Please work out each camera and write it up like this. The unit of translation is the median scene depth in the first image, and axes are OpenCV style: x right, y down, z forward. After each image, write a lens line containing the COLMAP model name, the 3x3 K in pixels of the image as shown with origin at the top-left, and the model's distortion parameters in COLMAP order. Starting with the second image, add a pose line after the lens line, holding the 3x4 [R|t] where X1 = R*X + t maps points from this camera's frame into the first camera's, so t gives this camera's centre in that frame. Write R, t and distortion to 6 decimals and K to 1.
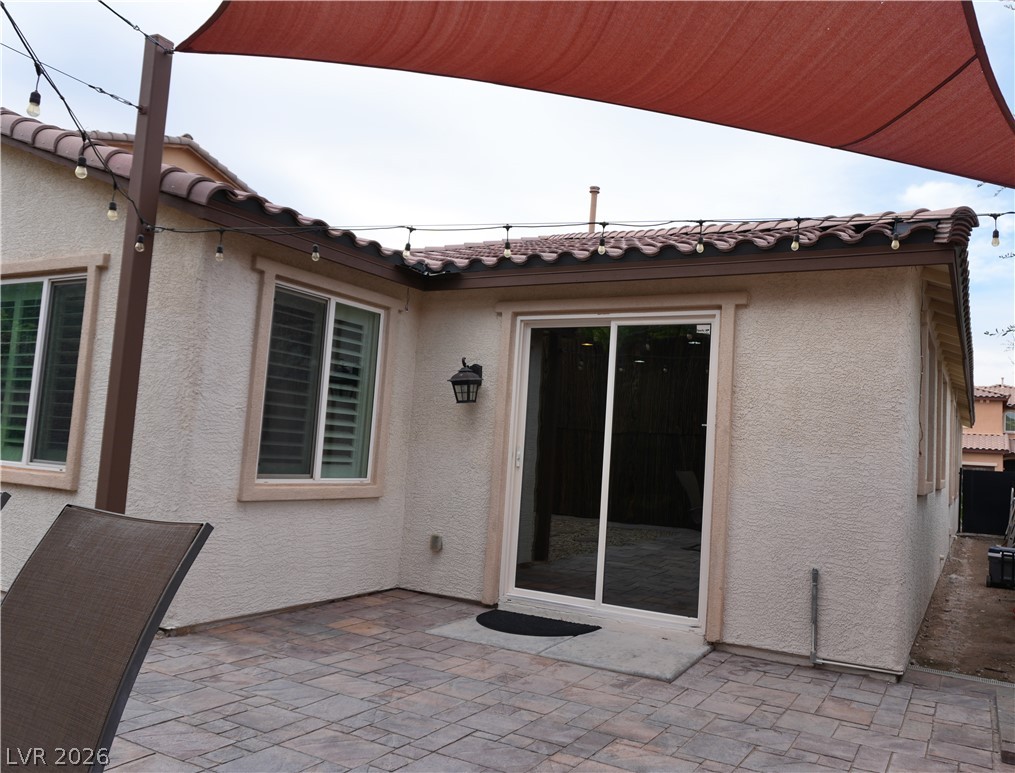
lens RADIAL K [[821.0, 0, 508.2], [0, 821.0, 384.4], [0, 0, 1]] dist [0.015817, 0.004735]
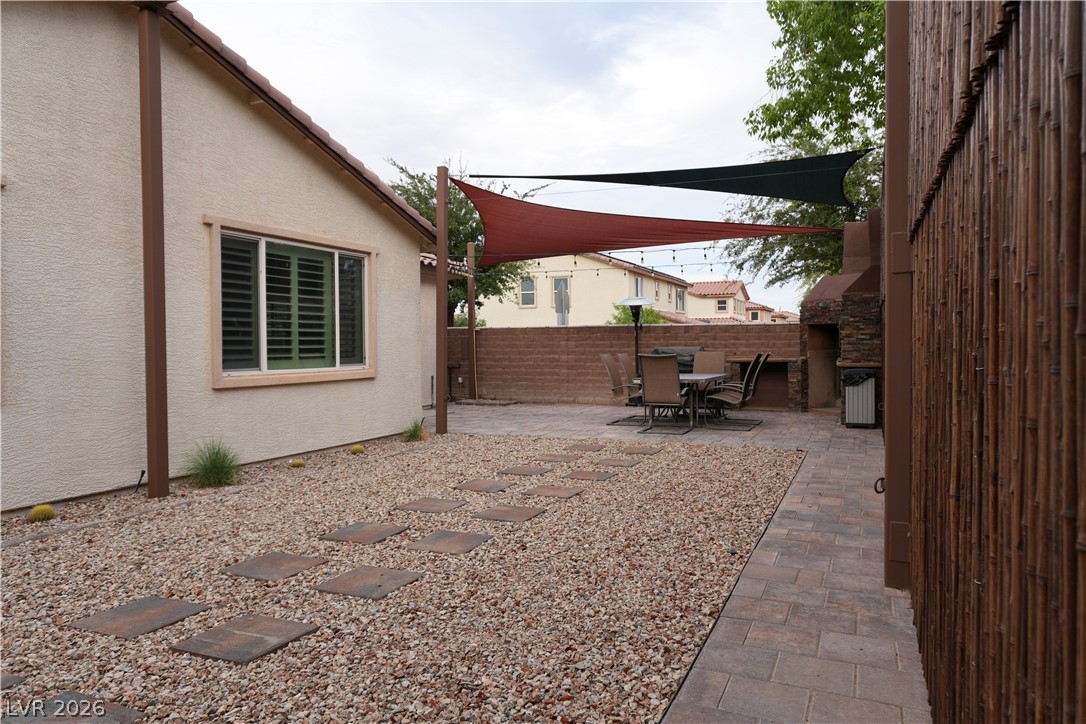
lens RADIAL K [[724.8, 0, 542.4], [0, 724.8, 361.1], [0, 0, 1]] dist [0.003979, 0.002203]
pose [[-0.074894, -0.081250, 0.993876, -1.476890], [-0.092852, 0.992913, 0.074174, -0.033541], [-0.992859, -0.086729, -0.081908, 0.642880]]
